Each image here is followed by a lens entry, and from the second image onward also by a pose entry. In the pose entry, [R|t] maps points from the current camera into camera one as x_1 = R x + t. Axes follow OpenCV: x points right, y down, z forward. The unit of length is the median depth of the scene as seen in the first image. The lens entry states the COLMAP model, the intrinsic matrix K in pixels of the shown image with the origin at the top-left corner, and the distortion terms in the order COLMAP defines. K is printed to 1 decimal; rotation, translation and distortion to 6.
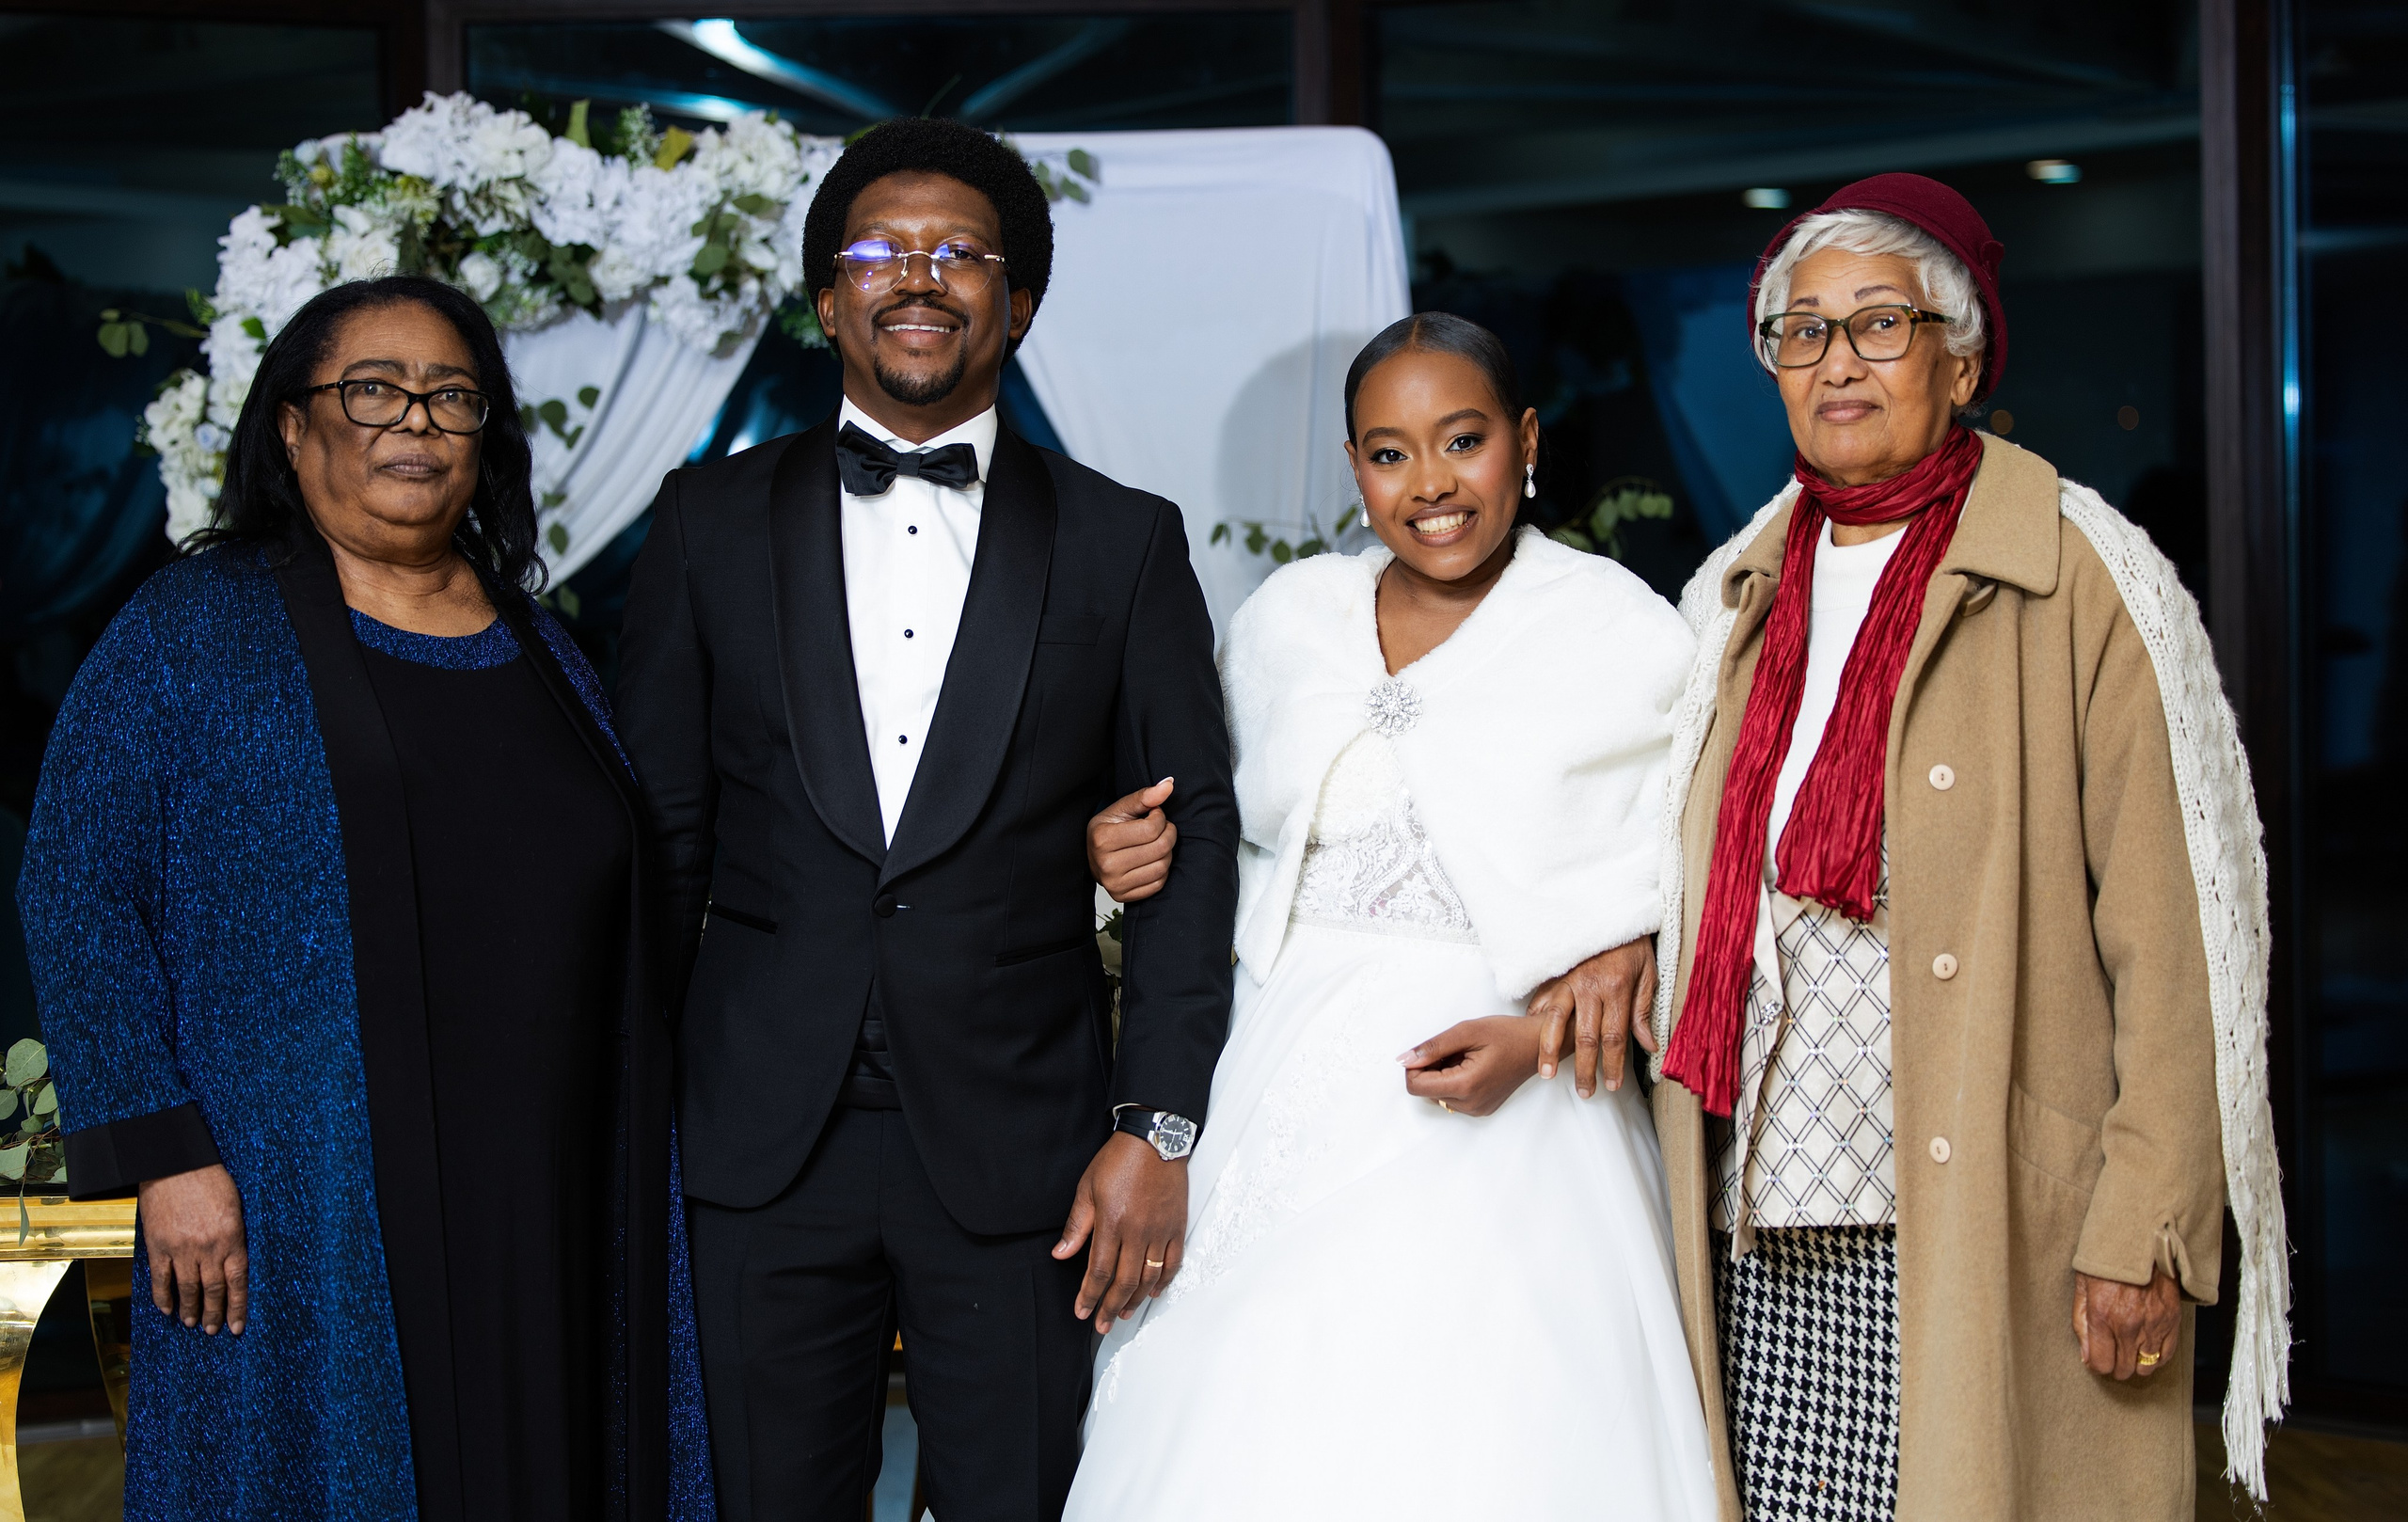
lens RADIAL K [[4784.1, 0, 1204.8], [0, 4784.1, 721.5], [0, 0, 1]] dist [-0.015895, 0.137478]
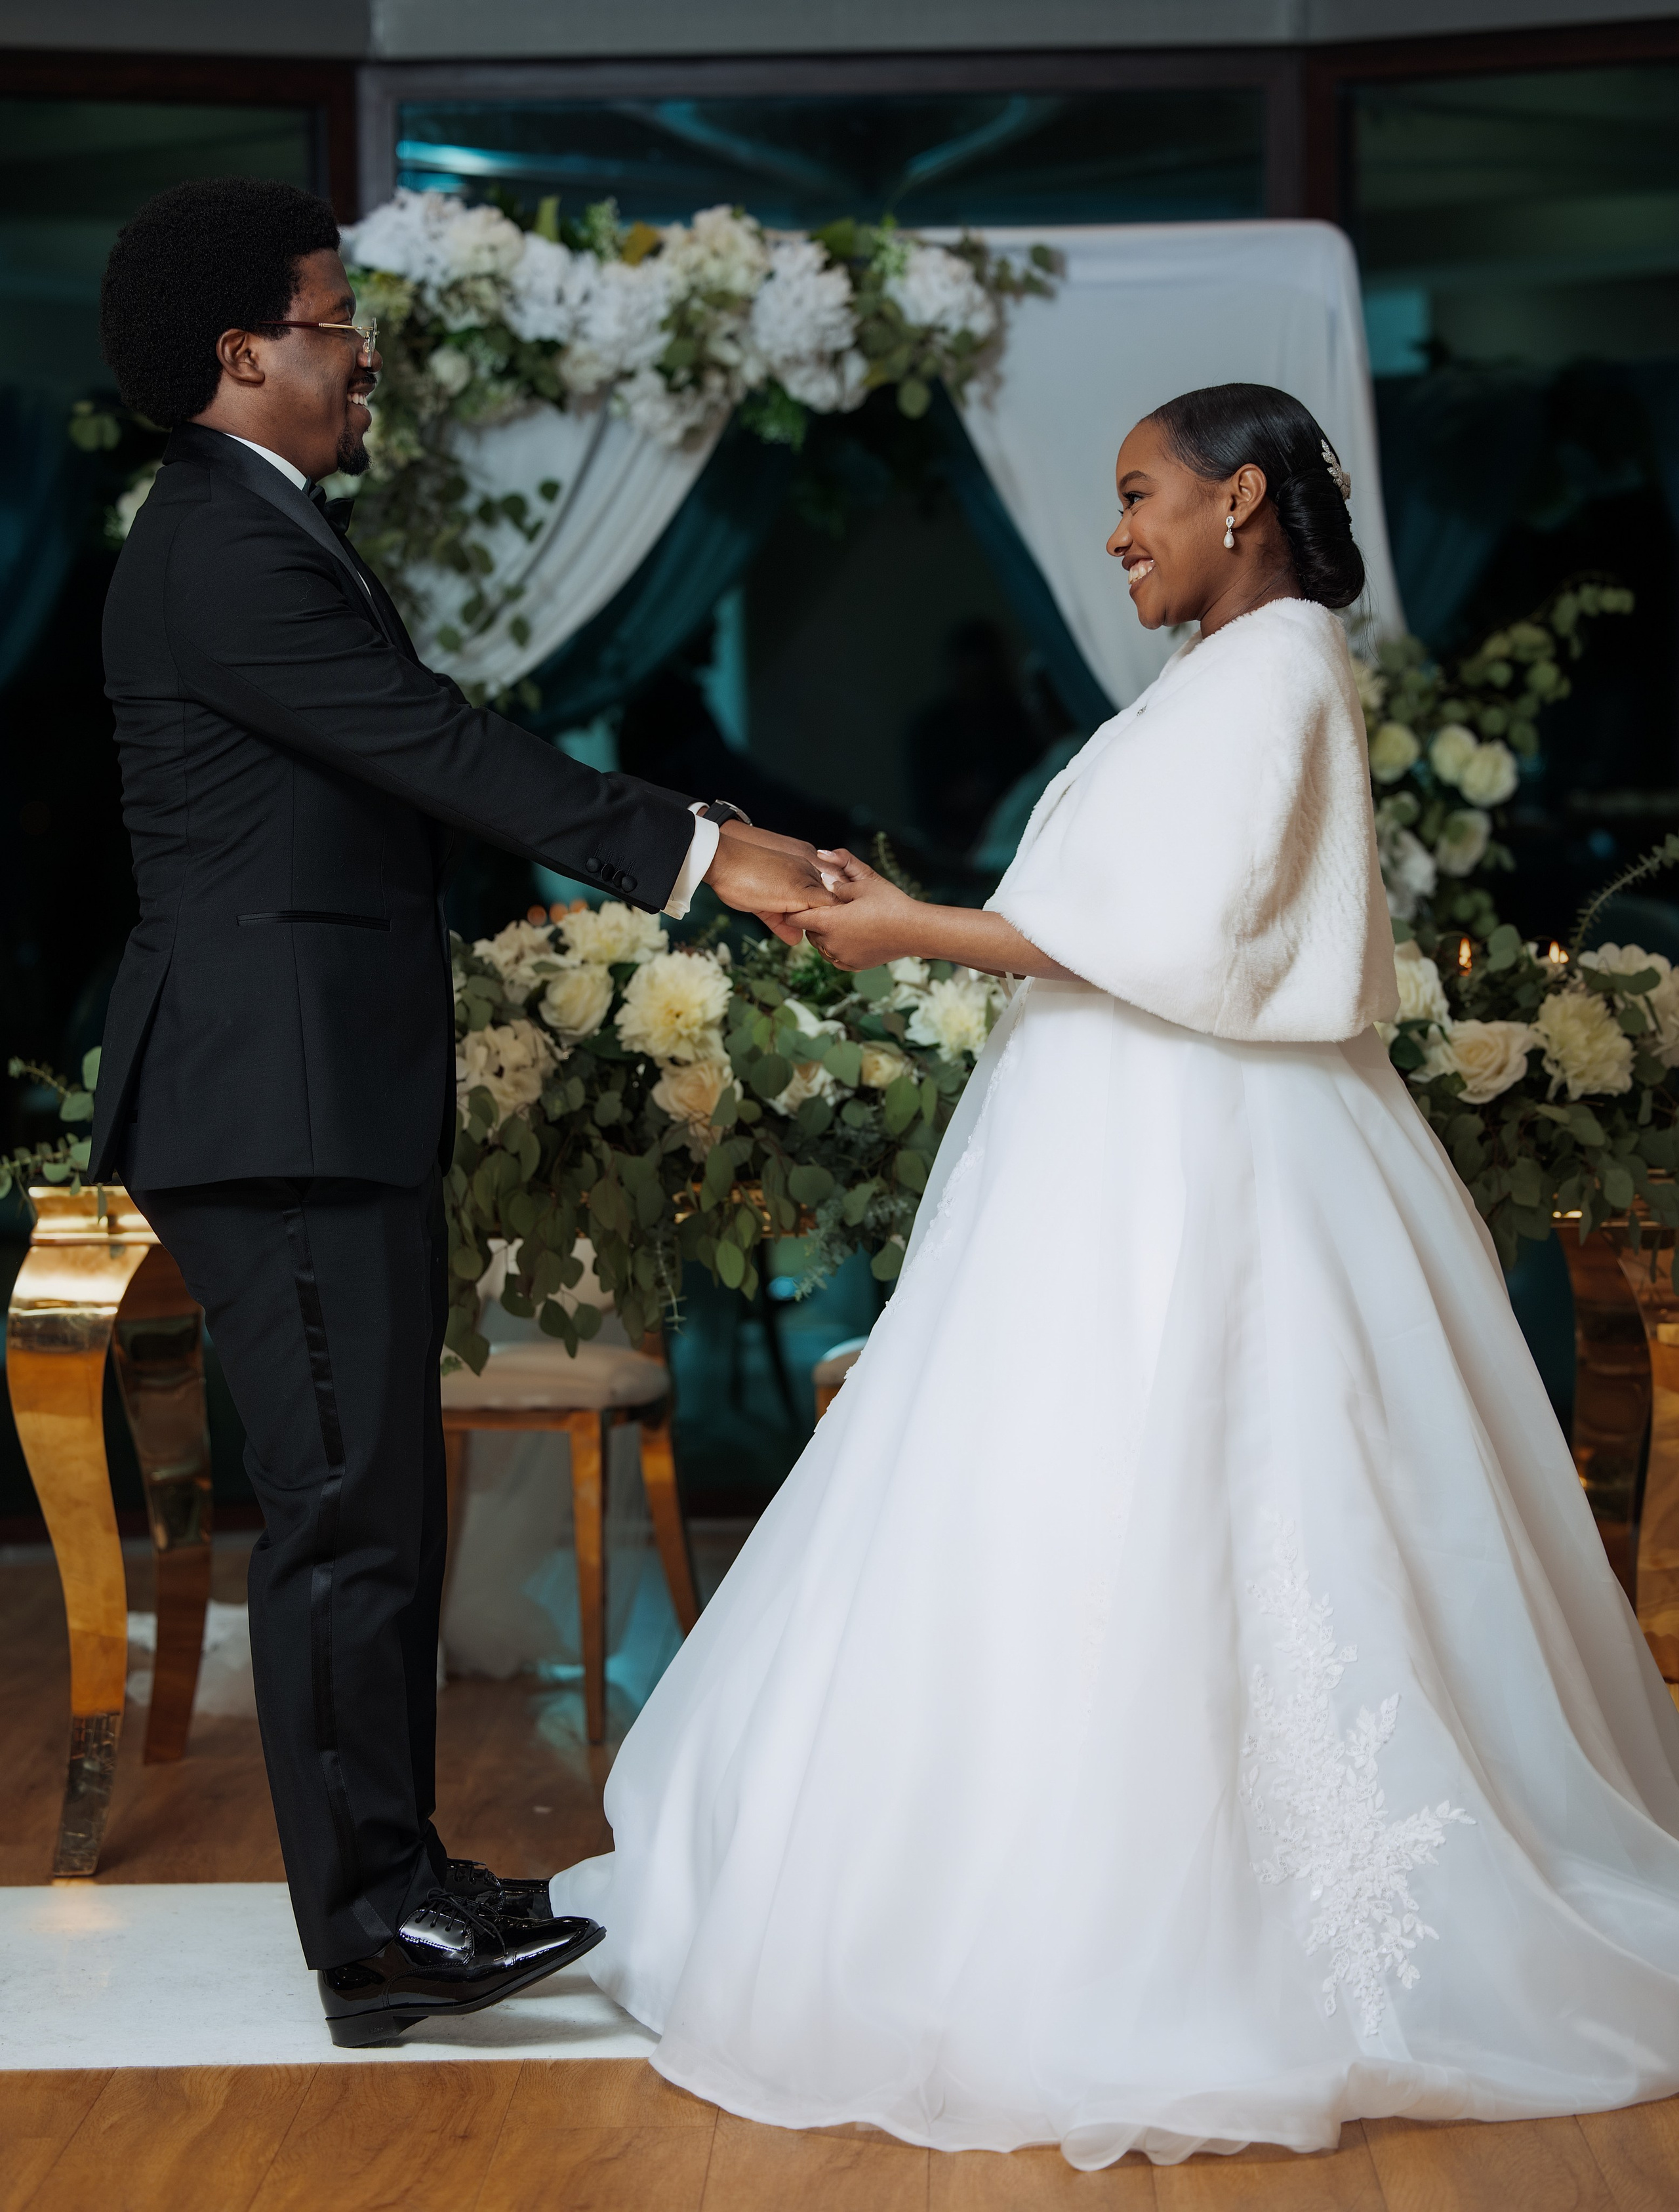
lens RADIAL K [[6800.3, 0, 849.0], [0, 6800.3, 959.7], [0, 0, 1]] dist [0.045061, -0.947608]
pose [[0.998510, 0.005617, -0.054281, 0.011875], [-0.005789, 0.999979, -0.003007, 0.035528], [0.054263, 0.003316, 0.998521, -0.434057]]
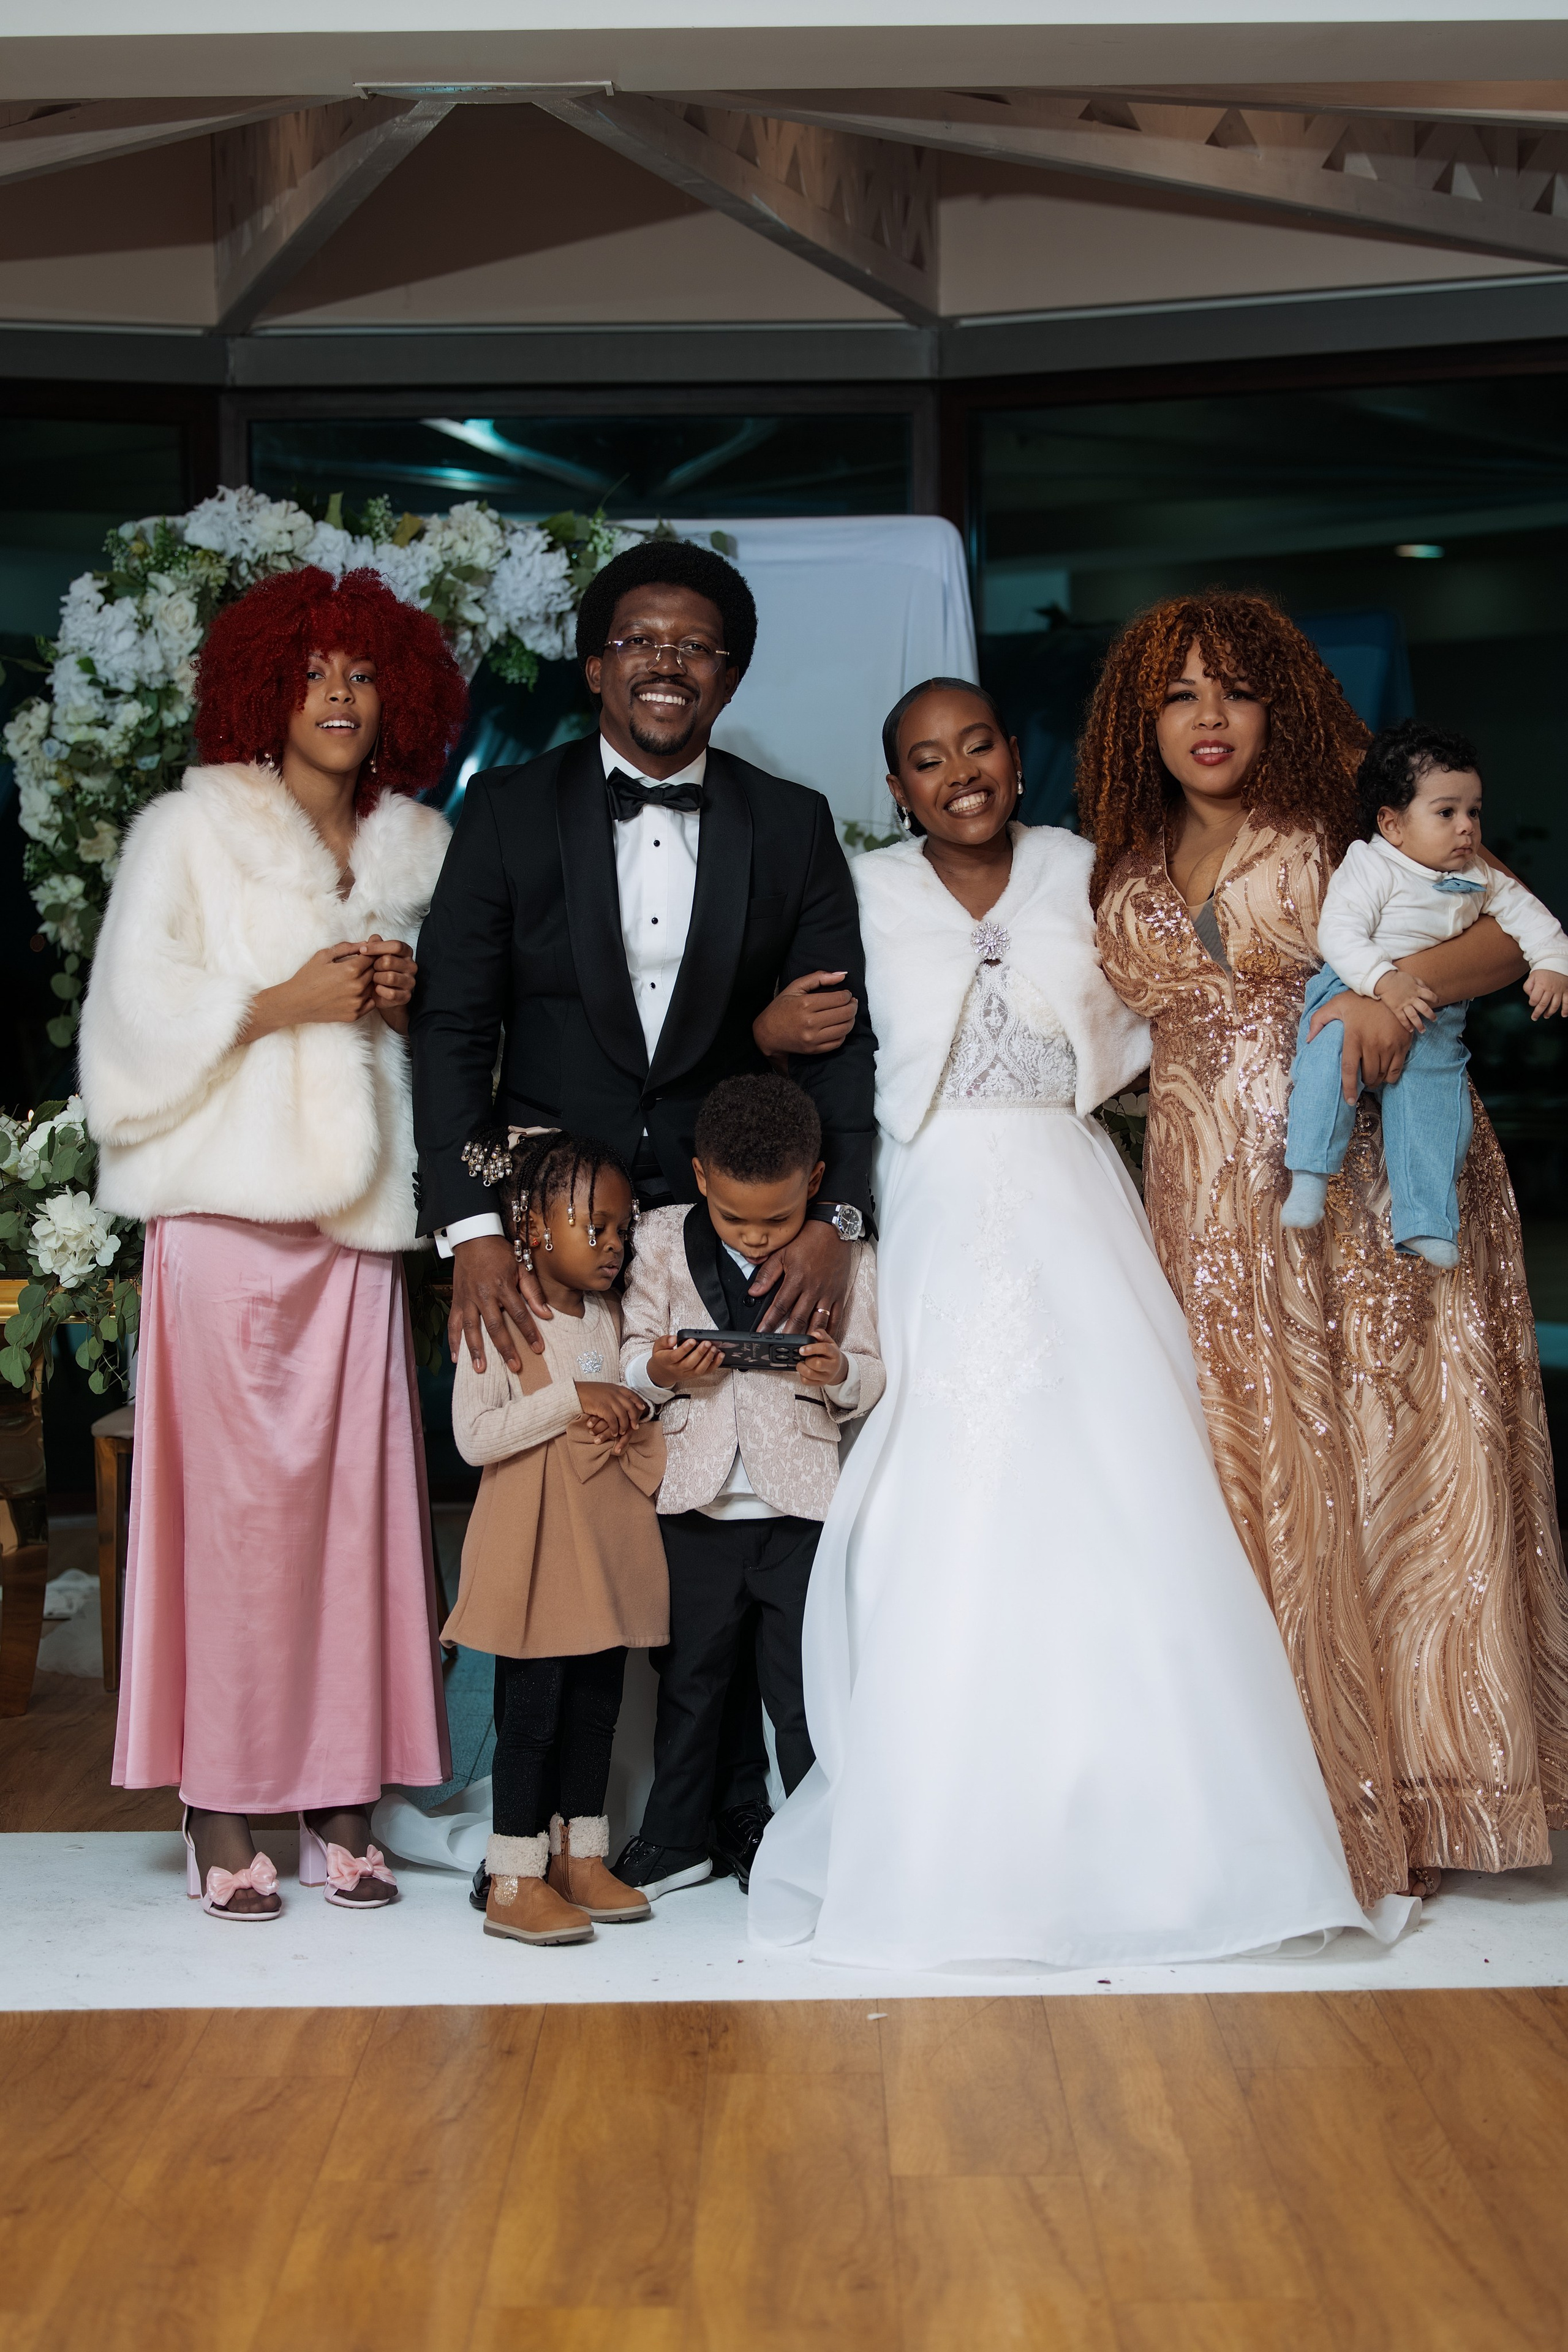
lens RADIAL K [[4700.3, 0, 784.0], [0, 4700.3, 1176.0], [0, 0, 1]] dist [-0.019737, 0.016683]
pose [[0.999045, 0.011969, -0.042027, 0.047357], [-0.010789, 0.999544, 0.028194, 0.018986], [0.042345, -0.027713, 0.998719, -0.278879]]
